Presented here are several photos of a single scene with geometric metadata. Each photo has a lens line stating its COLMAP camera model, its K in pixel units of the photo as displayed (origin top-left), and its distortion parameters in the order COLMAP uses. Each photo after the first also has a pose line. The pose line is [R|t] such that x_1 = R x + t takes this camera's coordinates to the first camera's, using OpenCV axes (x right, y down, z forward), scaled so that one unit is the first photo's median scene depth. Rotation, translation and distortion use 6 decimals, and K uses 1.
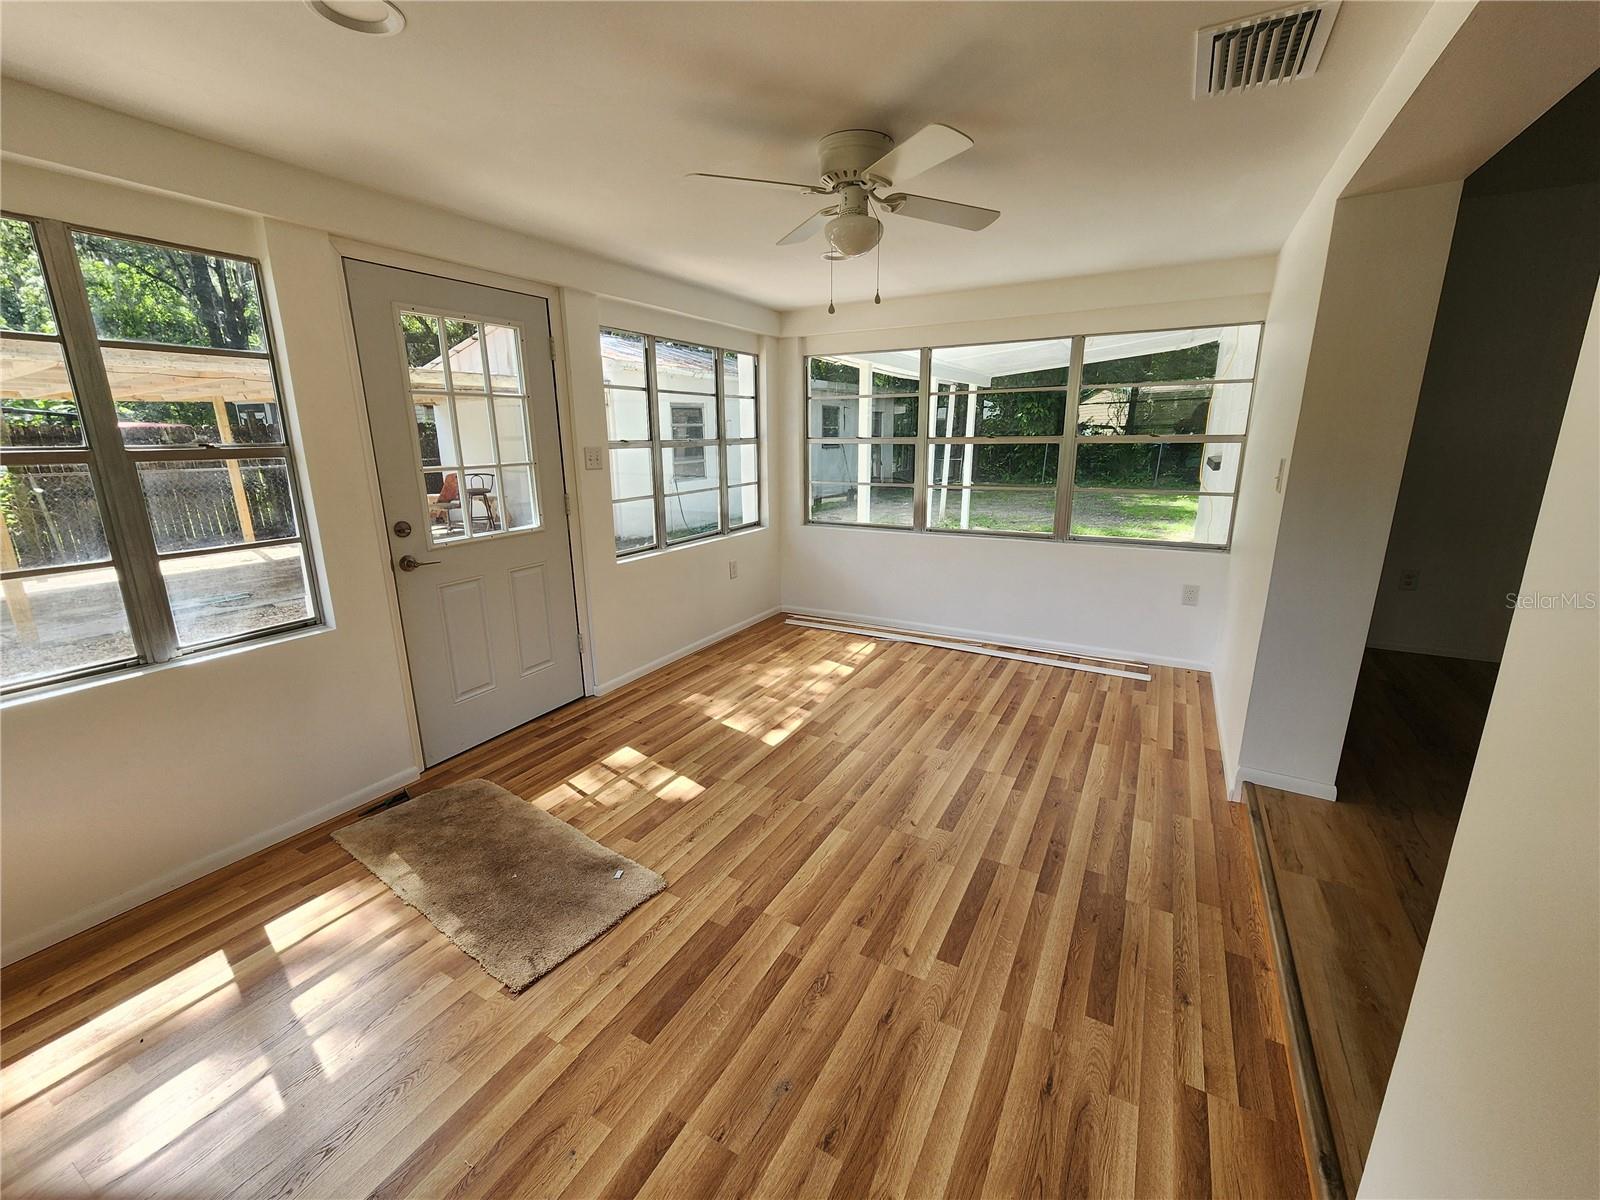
lens RADIAL K [[656.2, 0, 797.5], [0, 656.2, 591.1], [0, 0, 1]] dist [0.001299, 0.001686]
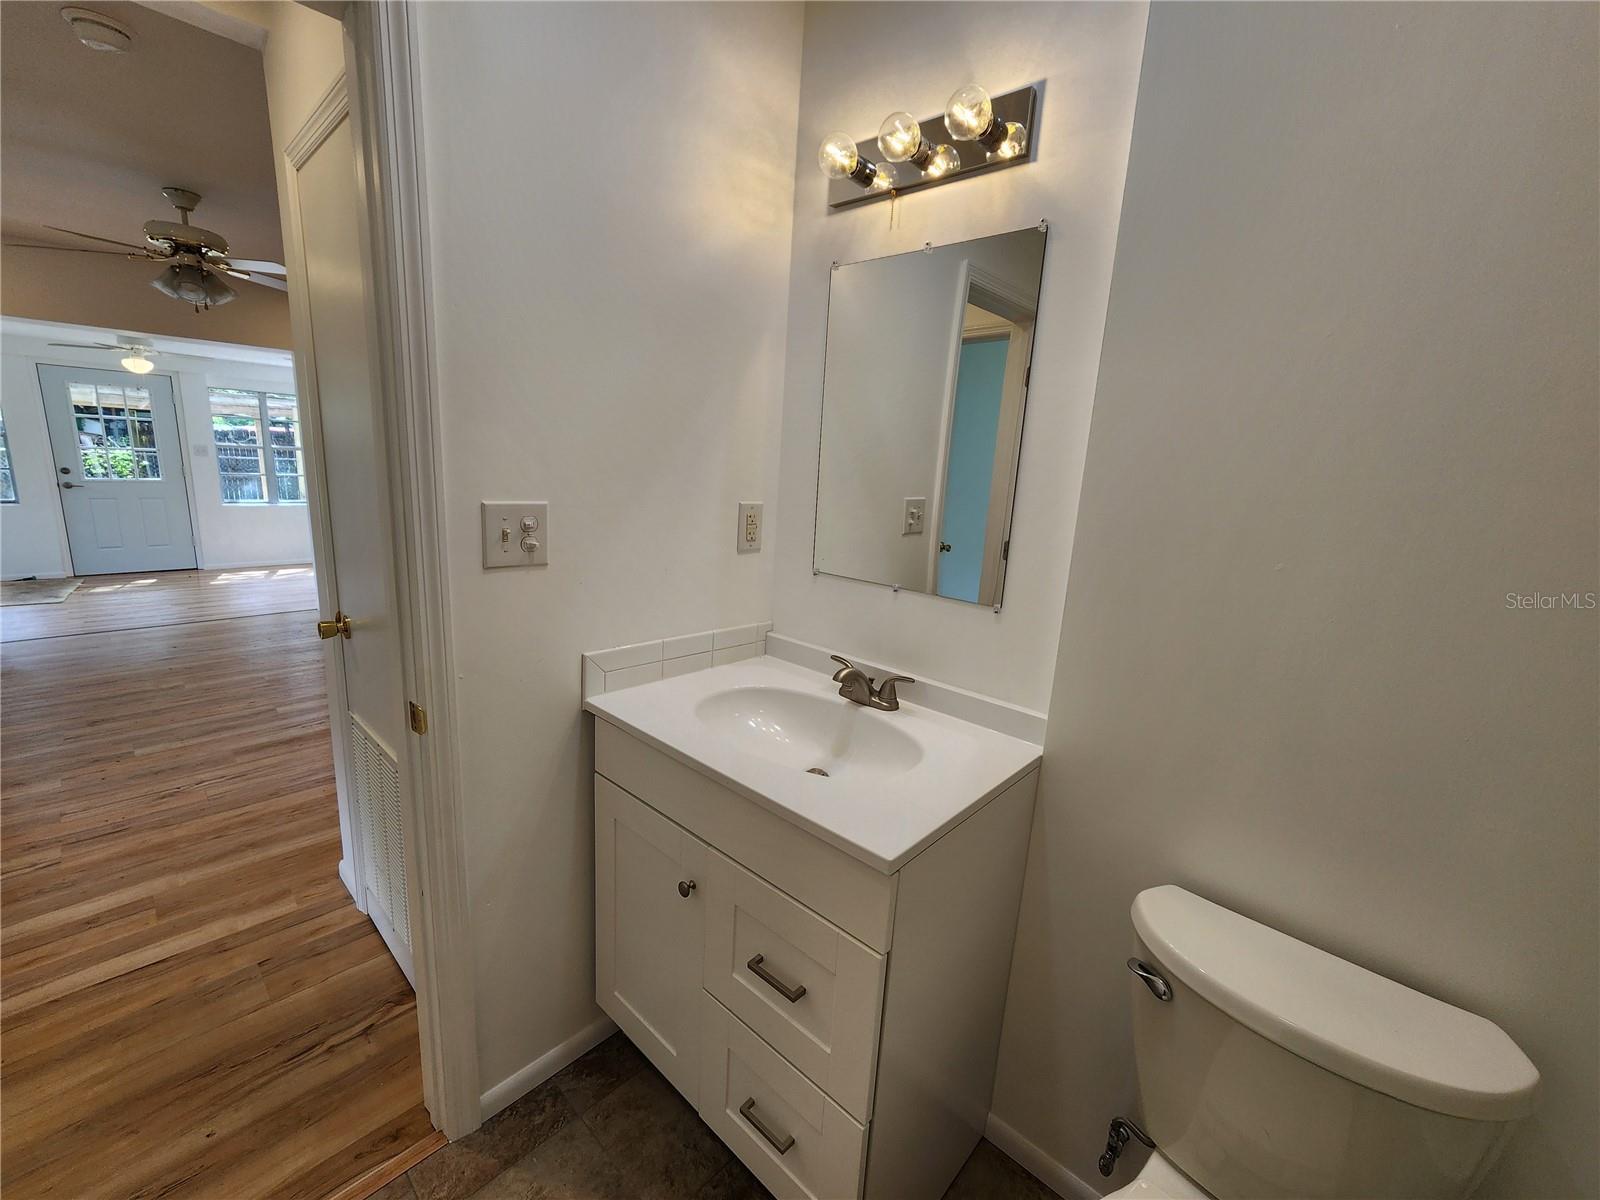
lens RADIAL K [[656.2, 0, 797.5], [0, 656.2, 591.1], [0, 0, 1]] dist [0.001299, 0.001686]
pose [[0.968882, 0.107817, -0.222809, 2.543088], [-0.119829, 0.991944, -0.041075, 0.118685], [0.216585, 0.066496, 0.973996, -0.727471]]
